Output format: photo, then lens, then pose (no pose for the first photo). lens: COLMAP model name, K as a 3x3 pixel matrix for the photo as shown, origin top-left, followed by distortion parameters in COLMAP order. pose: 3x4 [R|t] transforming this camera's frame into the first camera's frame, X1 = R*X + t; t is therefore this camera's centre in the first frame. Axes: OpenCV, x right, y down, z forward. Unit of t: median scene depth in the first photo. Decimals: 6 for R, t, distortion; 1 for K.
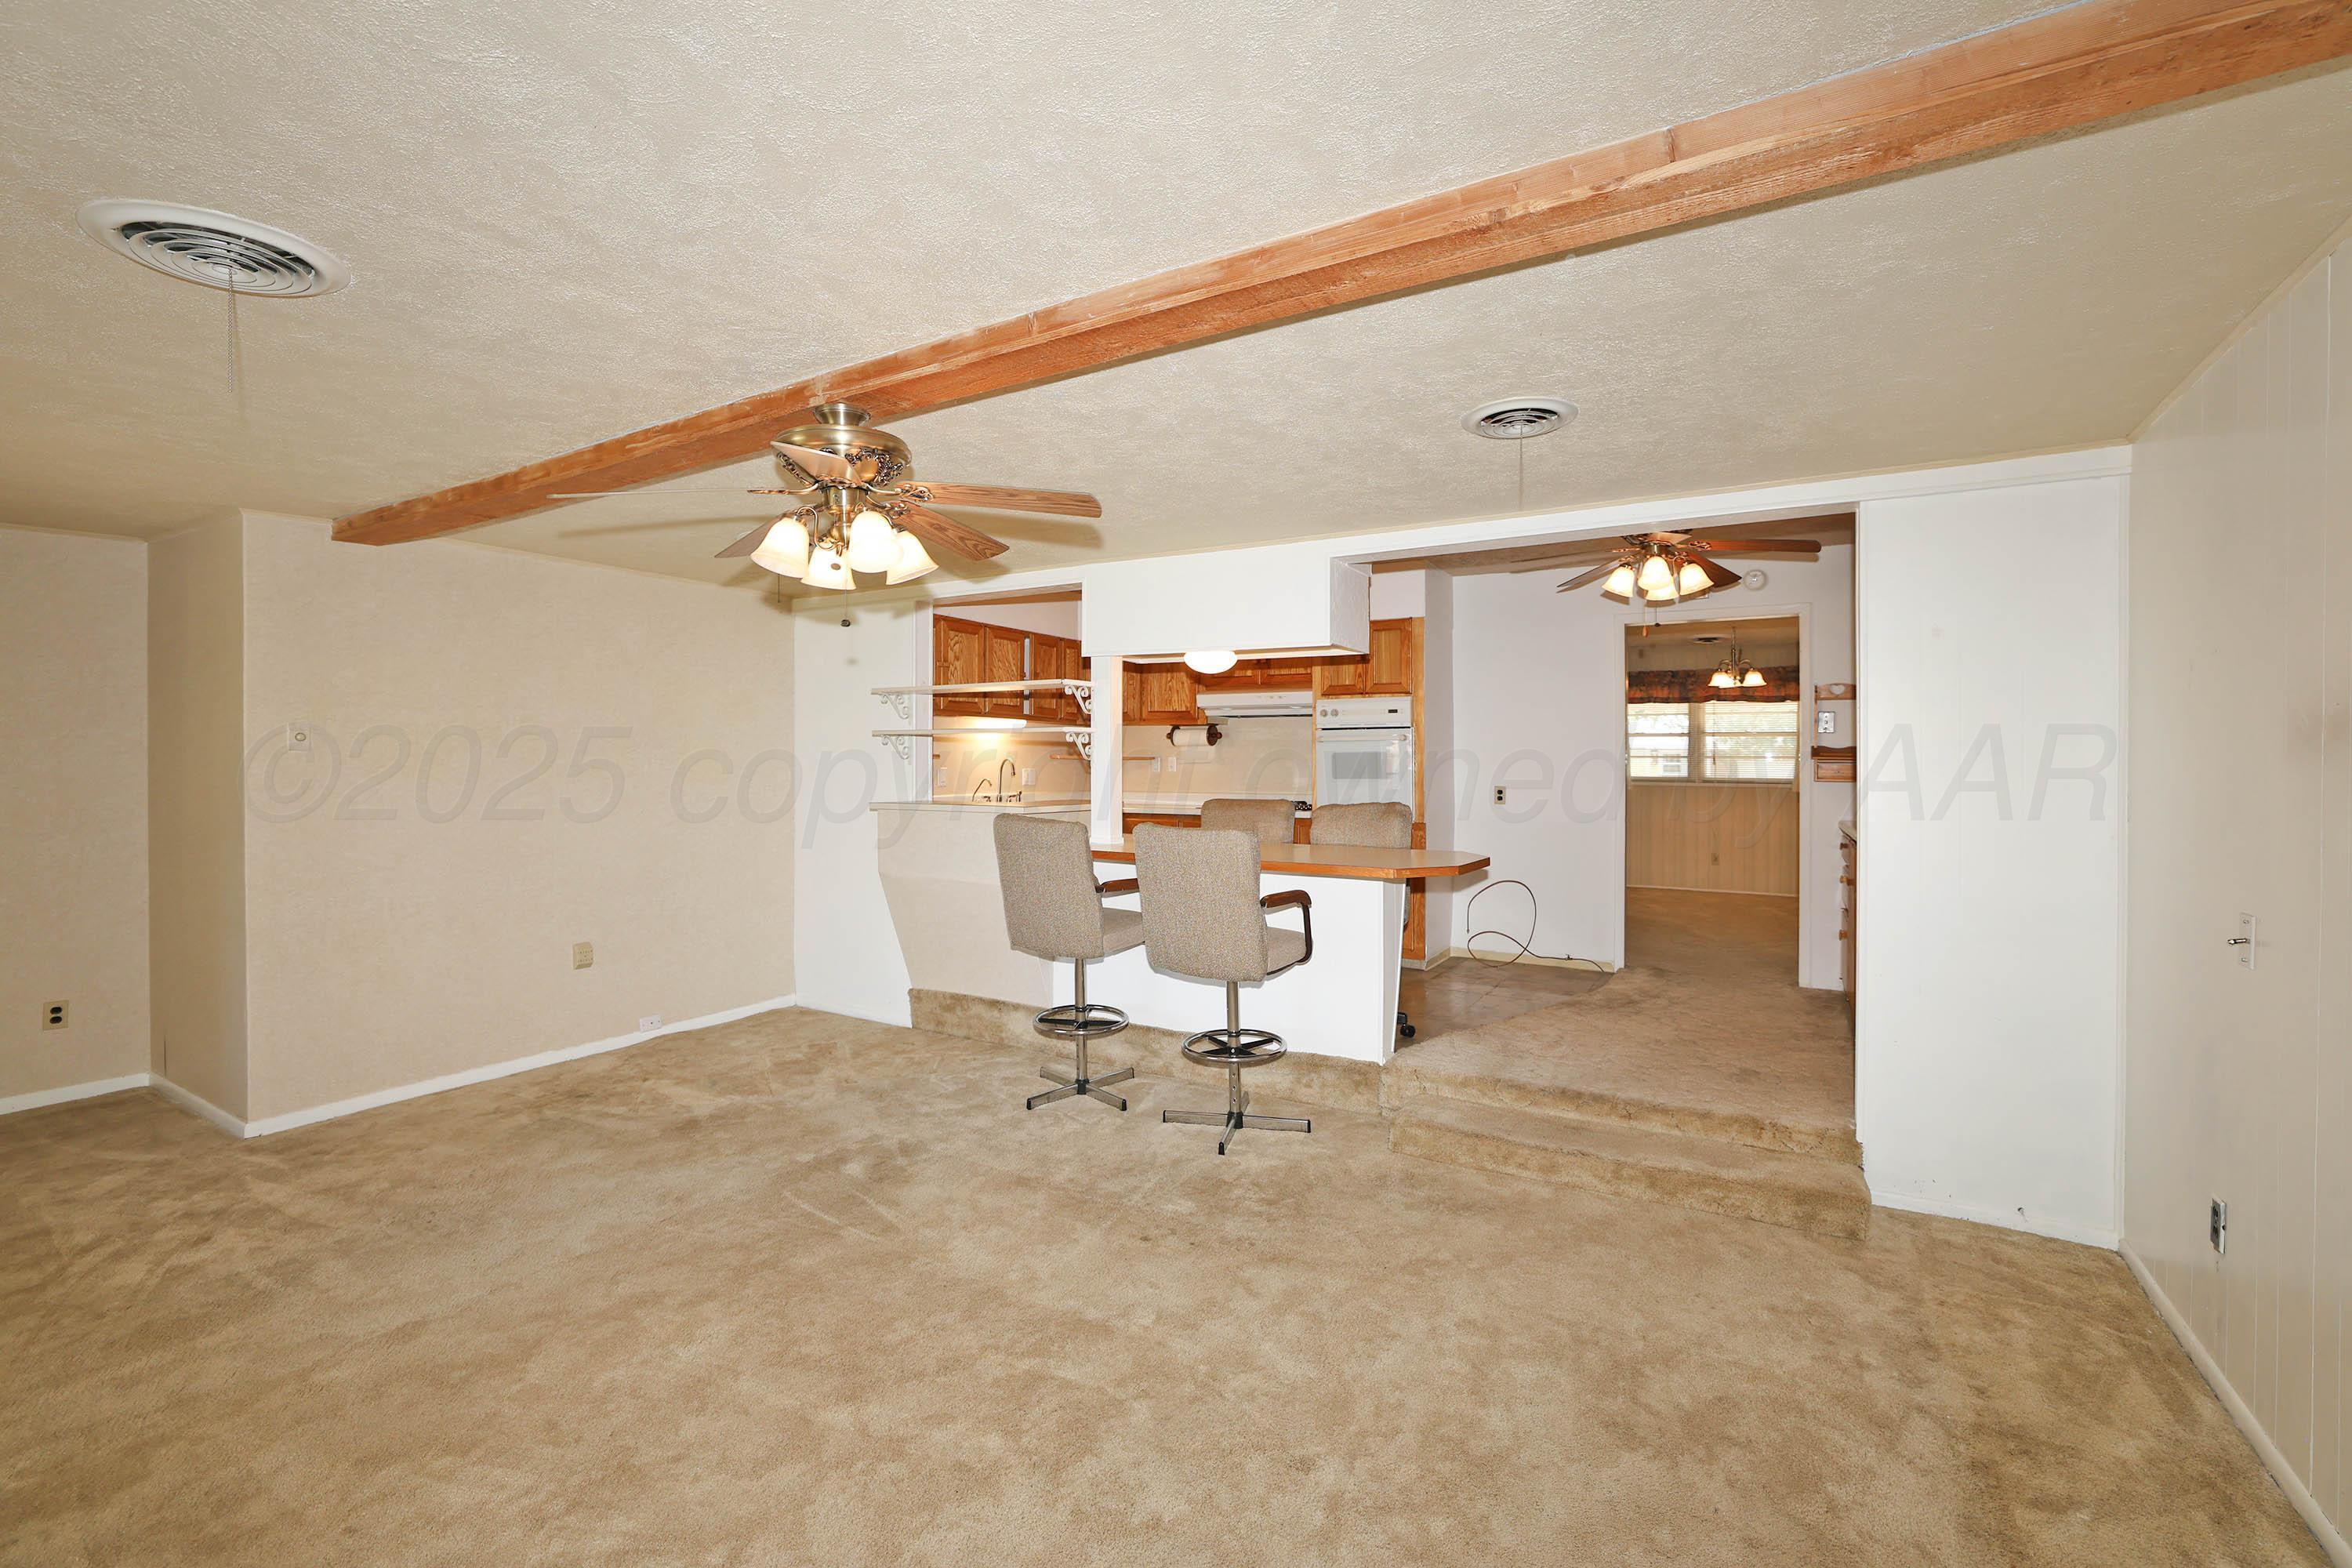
lens RADIAL K [[1052.8, 0, 1145.9], [0, 1052.8, 776.9], [0, 0, 1]] dist [0.002098, 0.000407]
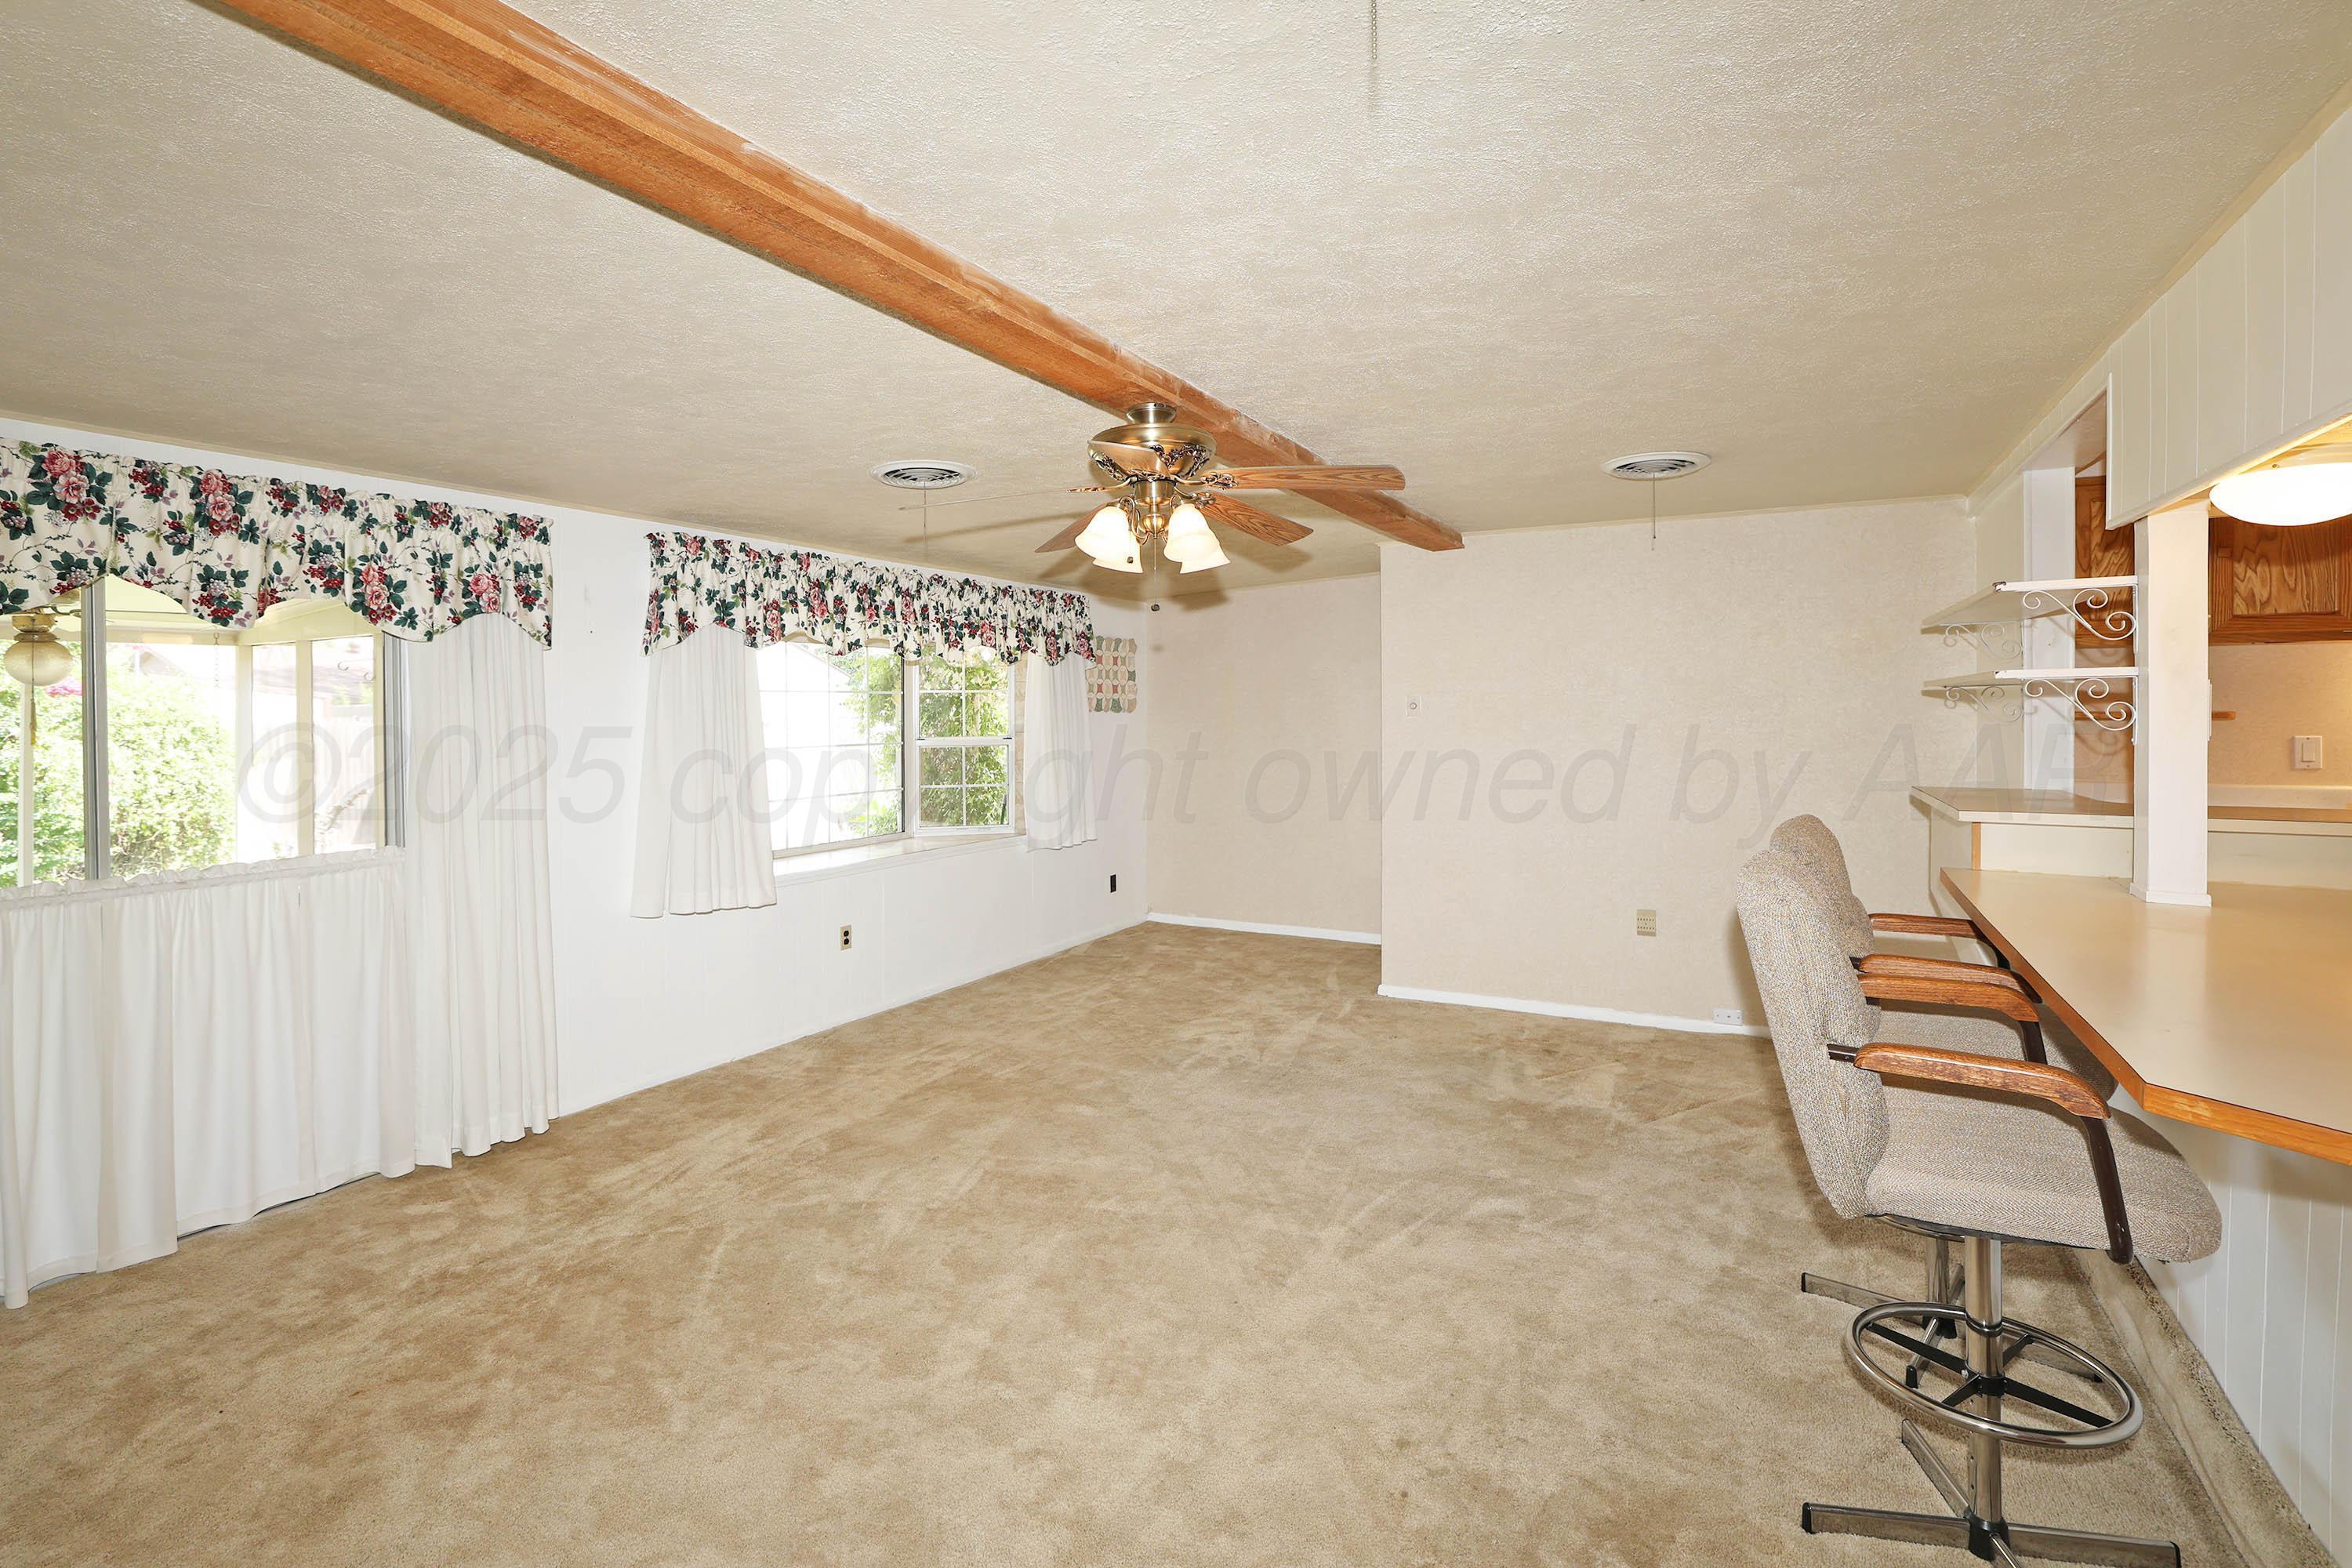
lens RADIAL K [[1059.6, 0, 1171.7], [0, 1059.6, 717.8], [0, 0, 1]] dist [-0.001371, -0.000105]
pose [[0.051821, -0.001564, -0.998655, 0.532932], [-0.004512, 0.999988, -0.001800, -0.020438], [0.998646, 0.004599, 0.051813, 0.645844]]
